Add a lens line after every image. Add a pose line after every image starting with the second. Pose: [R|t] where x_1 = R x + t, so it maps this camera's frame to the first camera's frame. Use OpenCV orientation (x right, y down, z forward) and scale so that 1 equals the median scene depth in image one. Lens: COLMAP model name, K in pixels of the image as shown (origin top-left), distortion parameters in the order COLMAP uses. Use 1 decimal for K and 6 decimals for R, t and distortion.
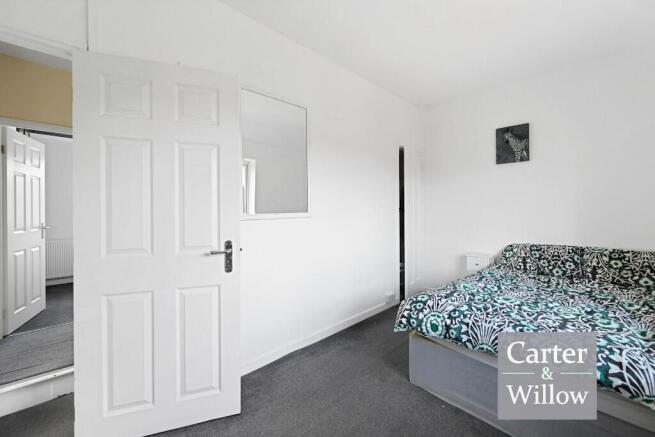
lens RADIAL K [[259.4, 0, 325.6], [0, 259.4, 213.3], [0, 0, 1]] dist [-0.000804, 0.000766]
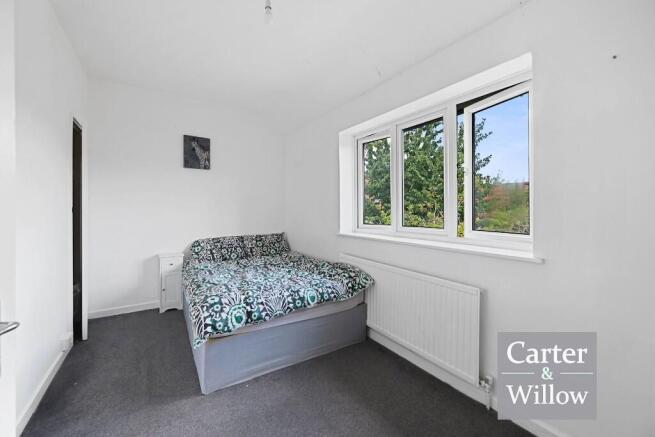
lens RADIAL K [[259.4, 0, 324.9], [0, 259.4, 213.7], [0, 0, 1]] dist [-0.000804, 0.000766]
pose [[0.185436, -0.011803, 0.982585, -0.368920], [0.012073, 0.999880, 0.009732, -0.001951], [-0.982582, 0.010058, 0.185557, 0.292478]]
